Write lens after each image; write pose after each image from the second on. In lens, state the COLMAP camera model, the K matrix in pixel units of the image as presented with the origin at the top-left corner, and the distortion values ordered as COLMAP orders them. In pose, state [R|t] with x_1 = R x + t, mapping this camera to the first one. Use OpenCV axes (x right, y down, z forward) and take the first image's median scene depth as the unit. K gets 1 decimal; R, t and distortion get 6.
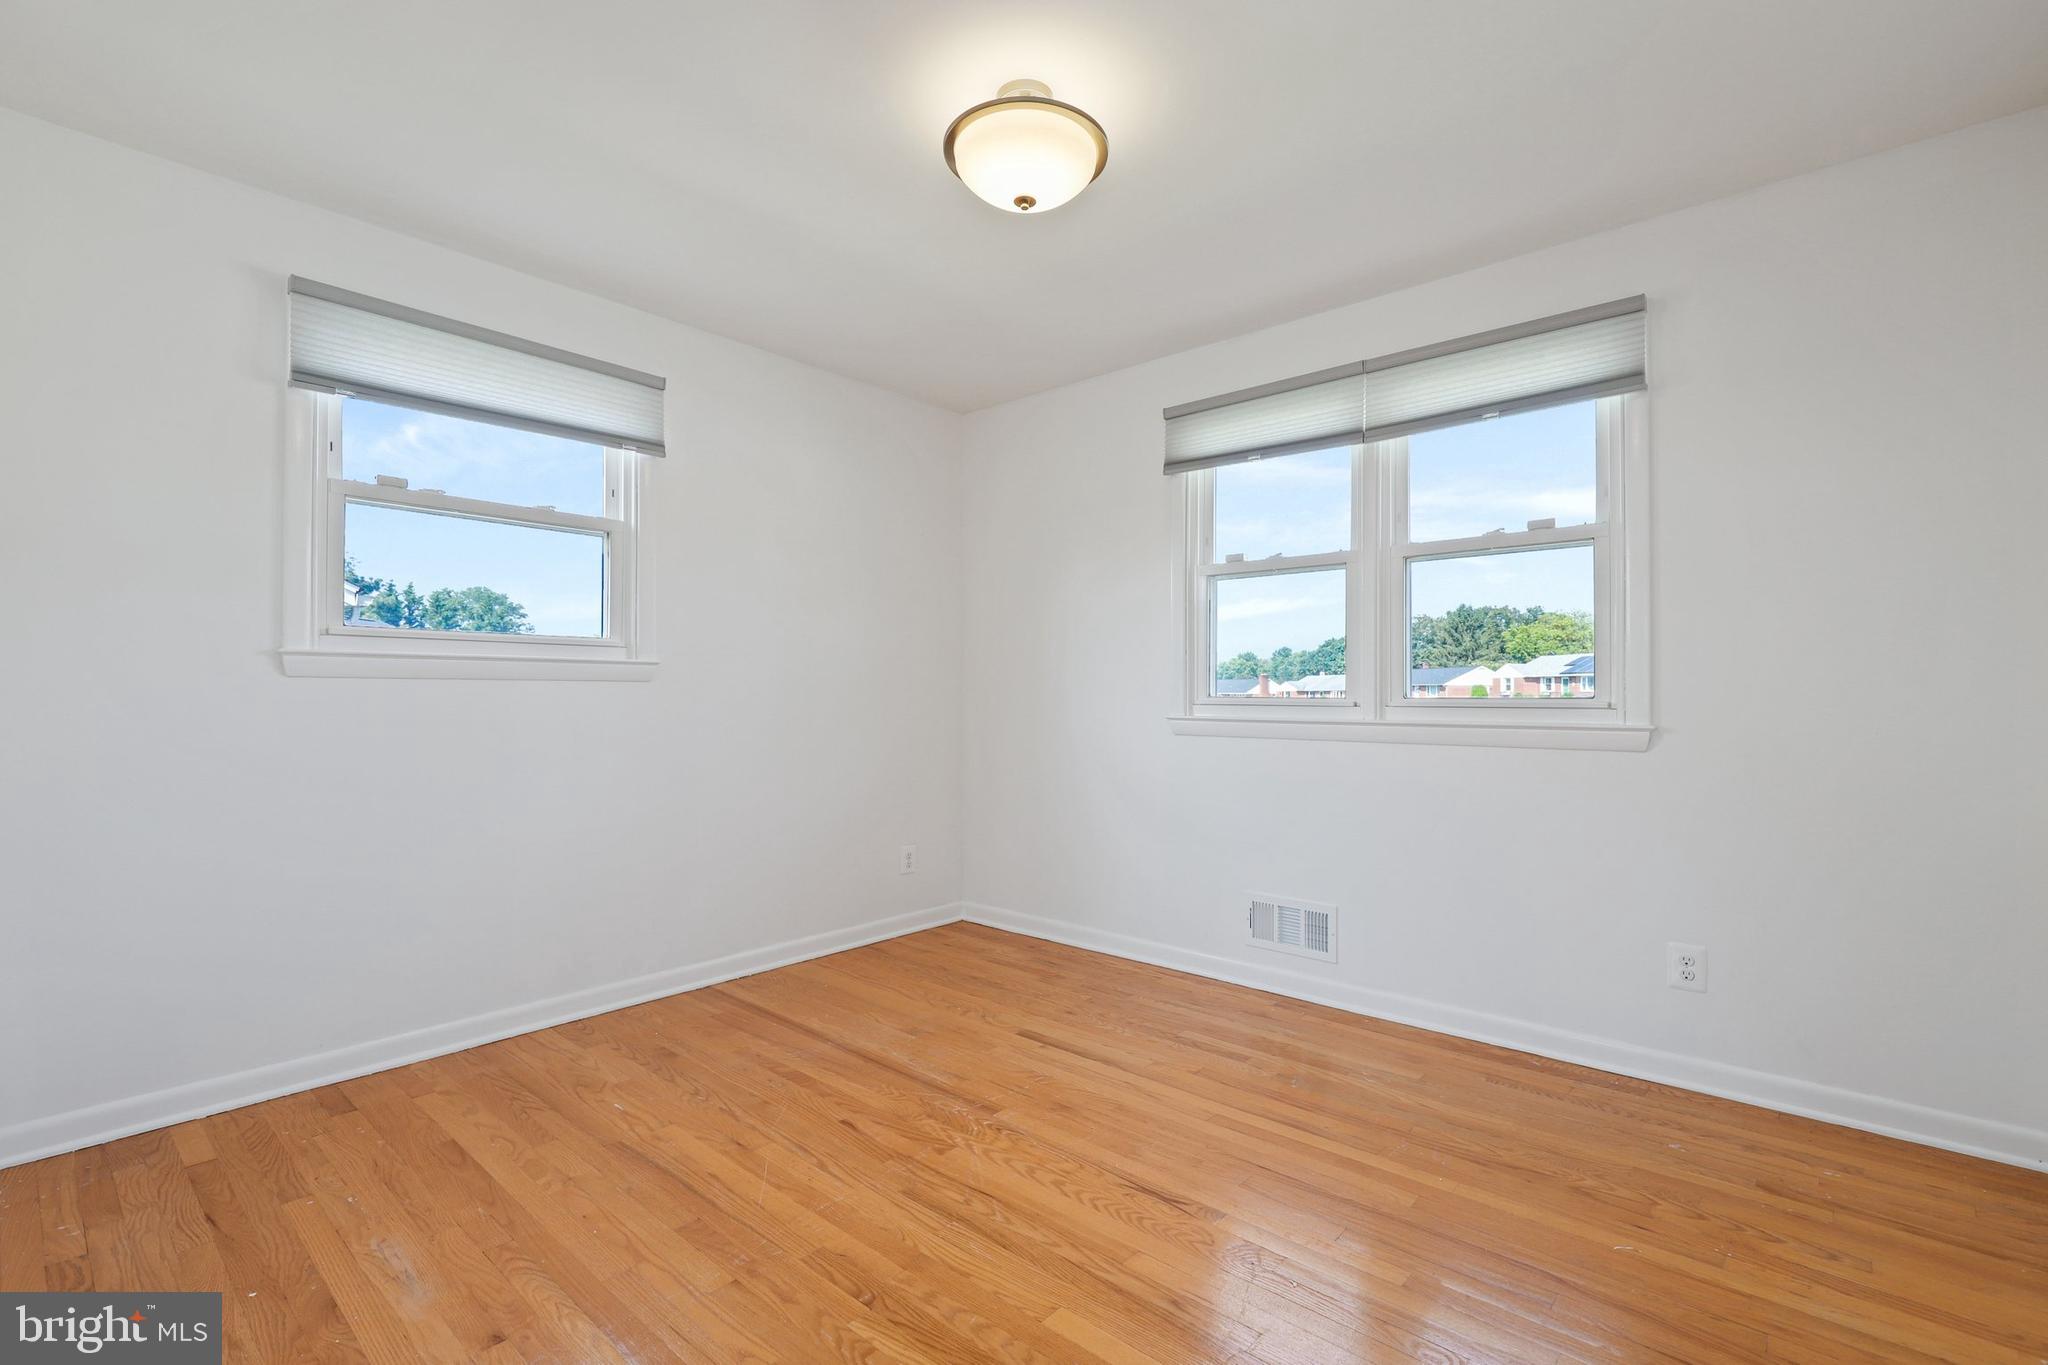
lens RADIAL K [[923.9, 0, 1029.9], [0, 923.9, 692.7], [0, 0, 1]] dist [0.017383, -0.005016]
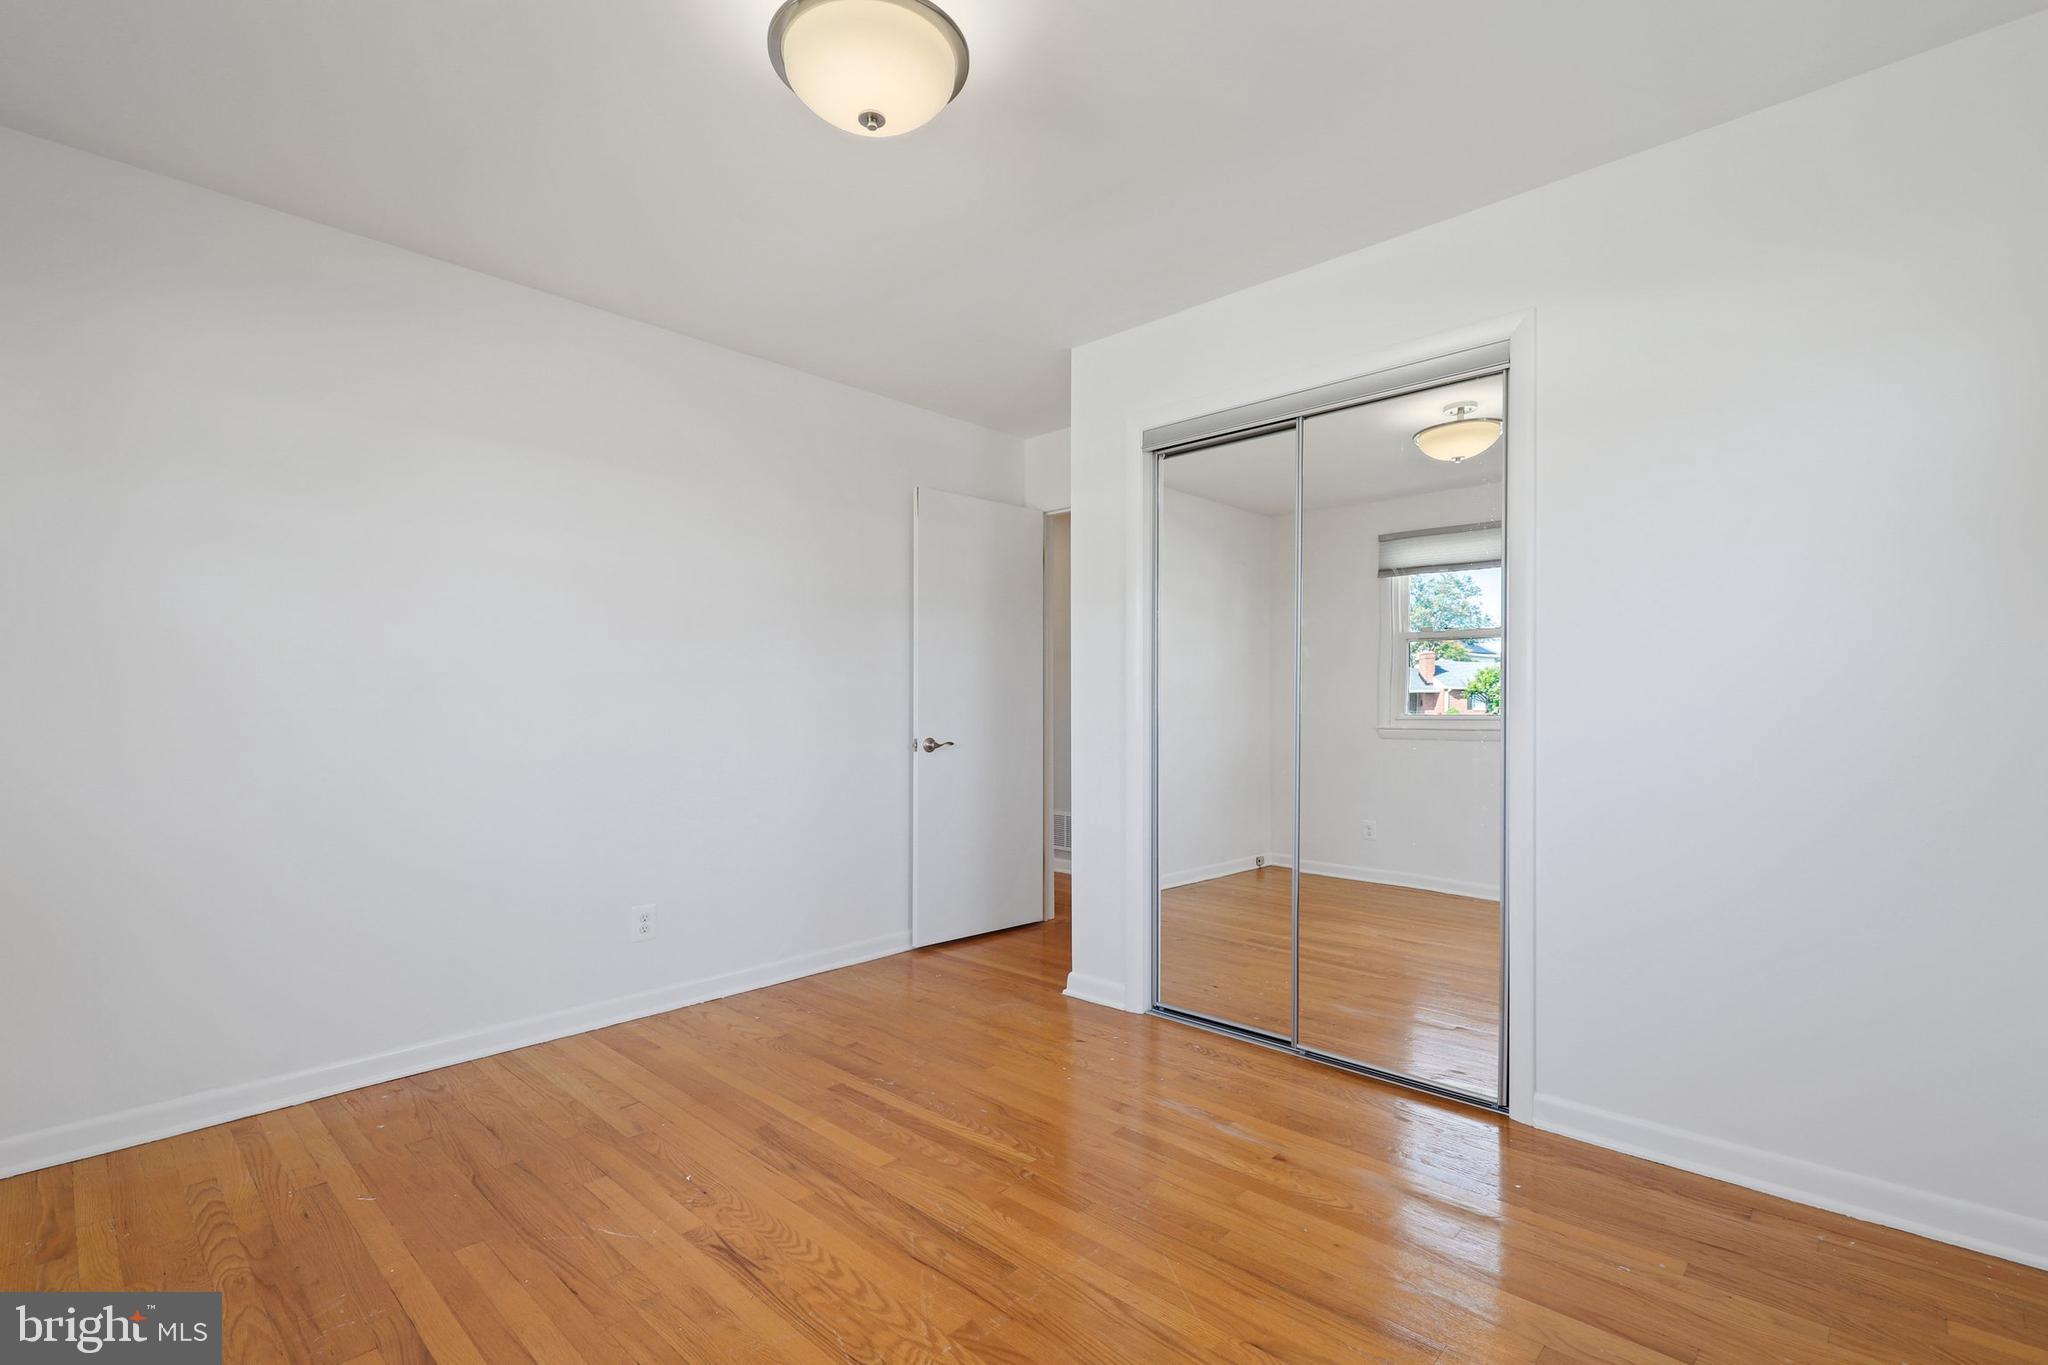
lens RADIAL K [[923.9, 0, 1029.9], [0, 923.9, 692.7], [0, 0, 1]] dist [0.017383, -0.005016]
pose [[-0.999699, 0.001187, 0.024487, -0.173735], [0.000617, 0.999730, -0.023248, 0.008457], [-0.024508, -0.023226, -0.999430, 1.885088]]
